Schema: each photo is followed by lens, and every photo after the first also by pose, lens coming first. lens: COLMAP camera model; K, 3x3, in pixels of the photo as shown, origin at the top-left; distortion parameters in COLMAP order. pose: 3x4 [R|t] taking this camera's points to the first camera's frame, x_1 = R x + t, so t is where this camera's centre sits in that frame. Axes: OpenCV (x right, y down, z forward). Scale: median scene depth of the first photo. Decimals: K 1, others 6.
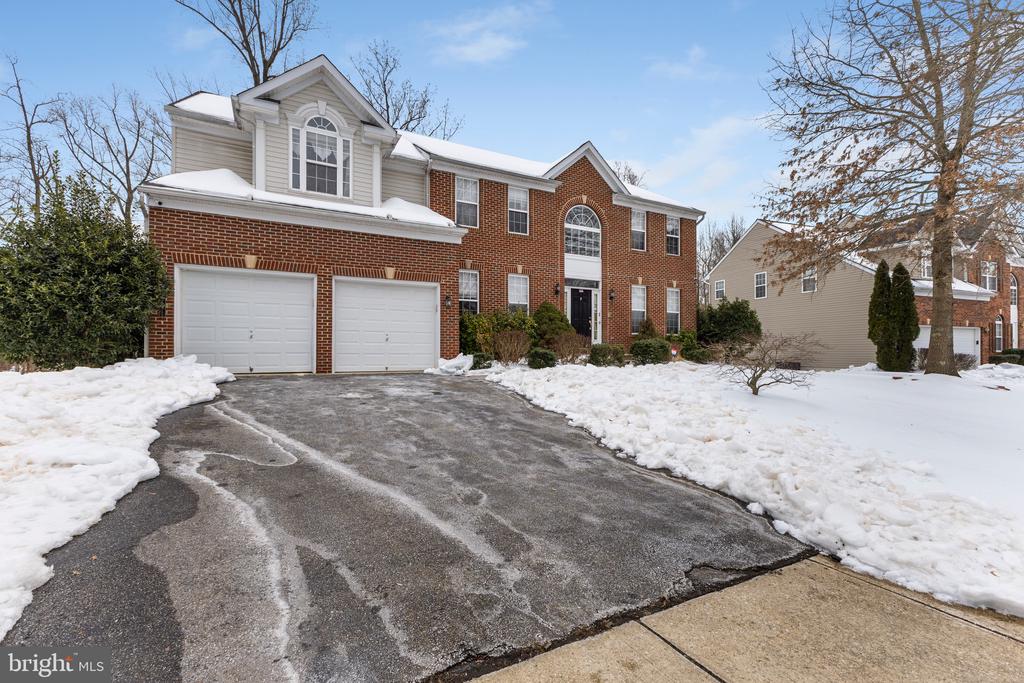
lens RADIAL K [[455.7, 0, 513.5], [0, 455.7, 354.2], [0, 0, 1]] dist [0.022598, 0.000201]
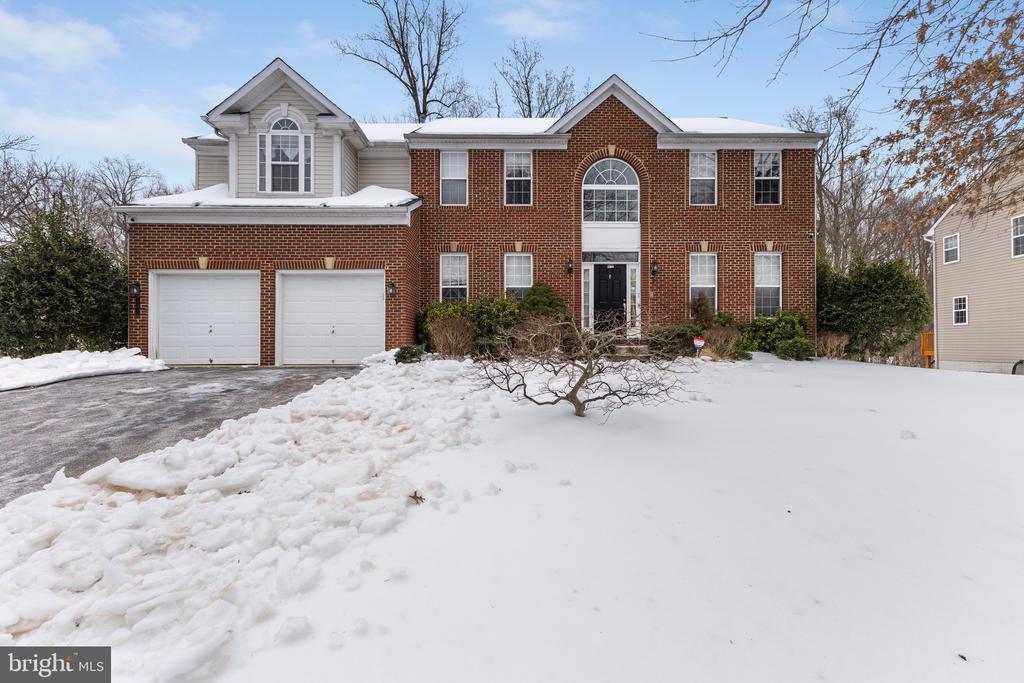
lens RADIAL K [[453.8, 0, 512.1], [0, 453.8, 344.1], [0, 0, 1]] dist [0.020677, 0.000195]
pose [[0.890202, -0.003284, -0.455554, 0.484651], [0.001379, 0.999989, -0.004514, -0.000915], [0.455563, 0.003390, 0.890197, 0.299388]]
